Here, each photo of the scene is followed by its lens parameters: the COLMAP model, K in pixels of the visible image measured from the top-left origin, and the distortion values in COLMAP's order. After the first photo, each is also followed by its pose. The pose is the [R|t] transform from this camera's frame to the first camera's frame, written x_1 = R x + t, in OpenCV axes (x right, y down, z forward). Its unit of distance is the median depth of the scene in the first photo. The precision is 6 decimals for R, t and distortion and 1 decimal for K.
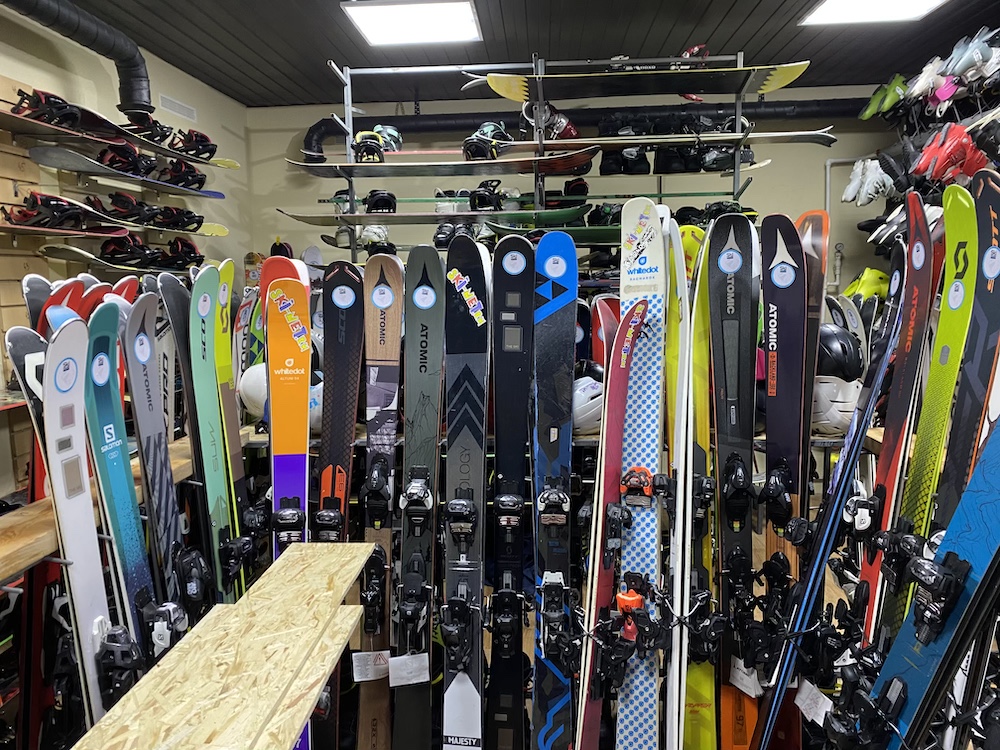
lens RADIAL K [[737.7, 0, 494.0], [0, 737.7, 371.0], [0, 0, 1]] dist [0.107993, -0.142457]
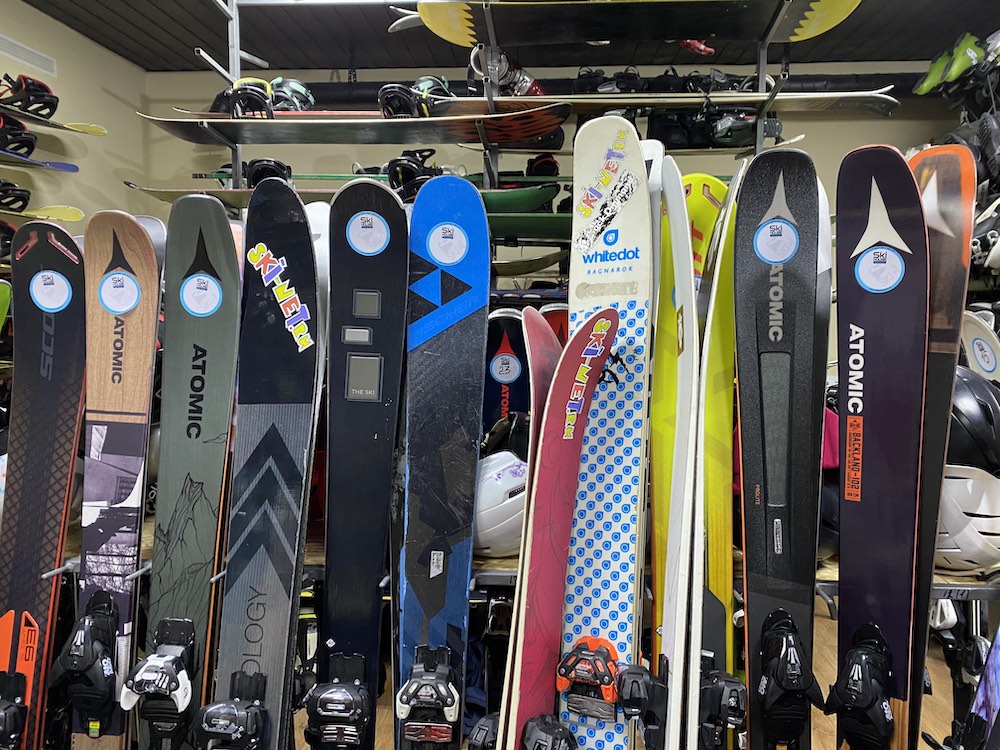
lens RADIAL K [[752.9, 0, 491.9], [0, 752.9, 370.0], [0, 0, 1]] dist [0.054698, -0.039975]
pose [[0.999702, 0.024132, 0.003790, 0.116325], [-0.024001, 0.999220, -0.031348, -0.034939], [-0.004543, 0.031248, 0.999501, 0.467342]]
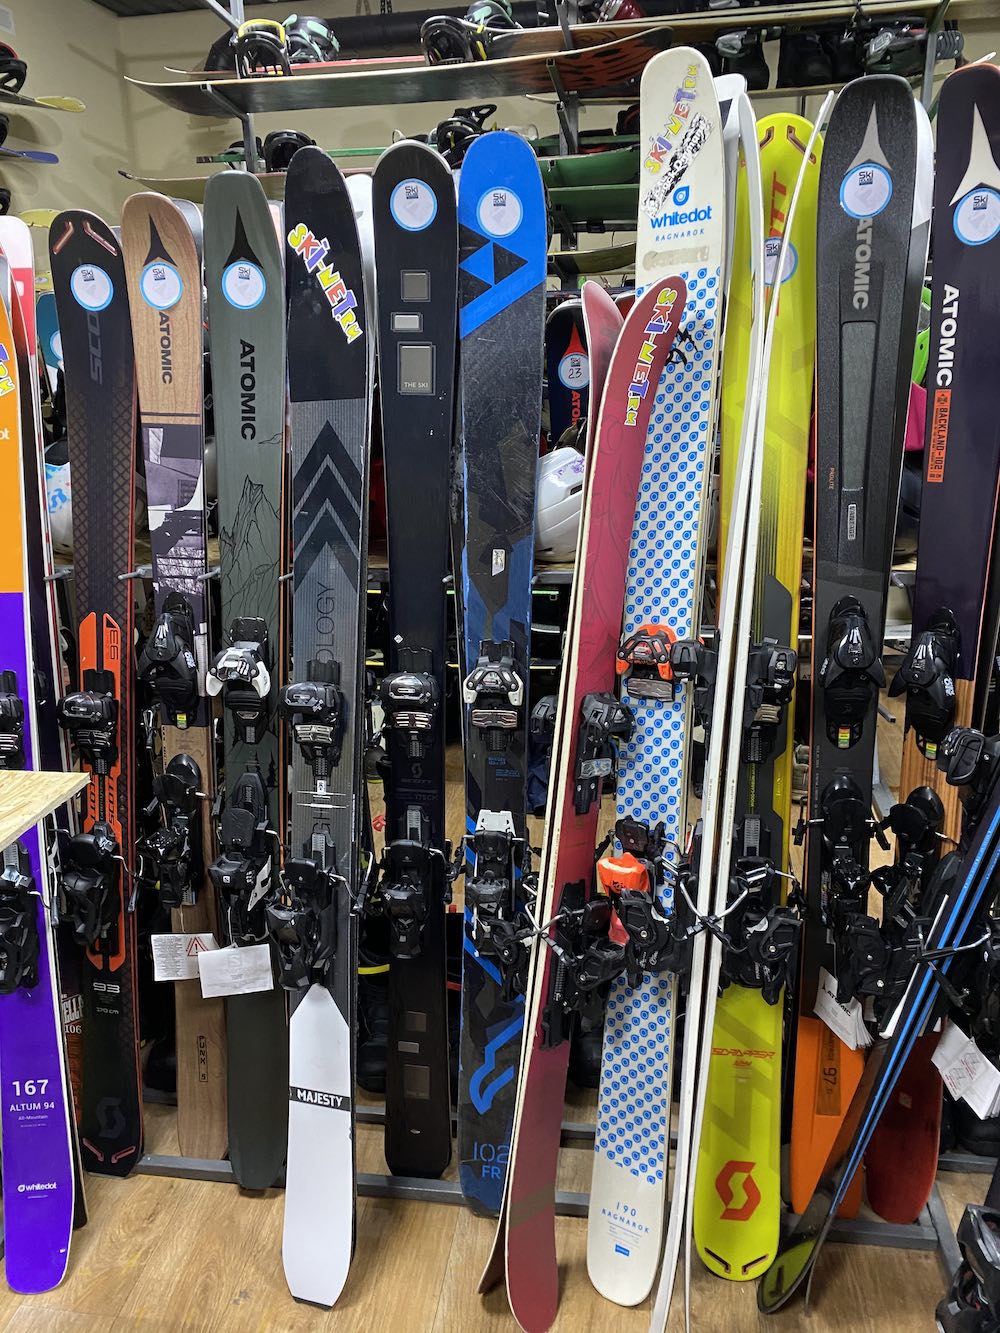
lens RADIAL K [[1003.7, 0, 500.4], [0, 1003.7, 643.5], [0, 0, 1]] dist [0.054698, -0.039975]
pose [[0.996292, 0.013619, -0.084947, 0.145322], [0.001167, 0.985161, 0.171631, 0.022929], [0.086024, -0.171094, 0.981492, 0.303250]]
